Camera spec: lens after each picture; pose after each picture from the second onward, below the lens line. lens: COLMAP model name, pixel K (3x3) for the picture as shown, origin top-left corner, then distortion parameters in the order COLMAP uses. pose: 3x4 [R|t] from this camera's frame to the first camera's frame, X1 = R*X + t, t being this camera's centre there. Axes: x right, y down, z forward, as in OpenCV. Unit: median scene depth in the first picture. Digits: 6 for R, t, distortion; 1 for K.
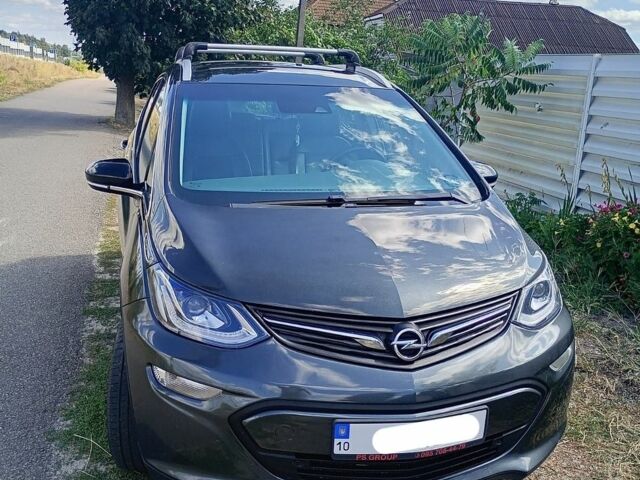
lens RADIAL K [[719.8, 0, 320.0], [0, 719.8, 240.0], [0, 0, 1]] dist [0.034498, 0.004196]
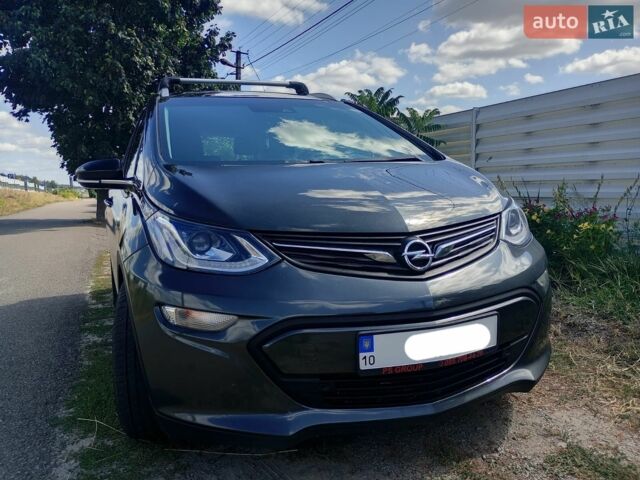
lens RADIAL K [[536.2, 0, 320.0], [0, 536.2, 240.0], [0, 0, 1]] dist [0.077143, -0.116613]
pose [[0.989031, -0.089761, 0.117307, -0.098407], [0.103902, 0.987250, -0.120590, 0.195867], [-0.104987, 0.131455, 0.985747, 0.256437]]
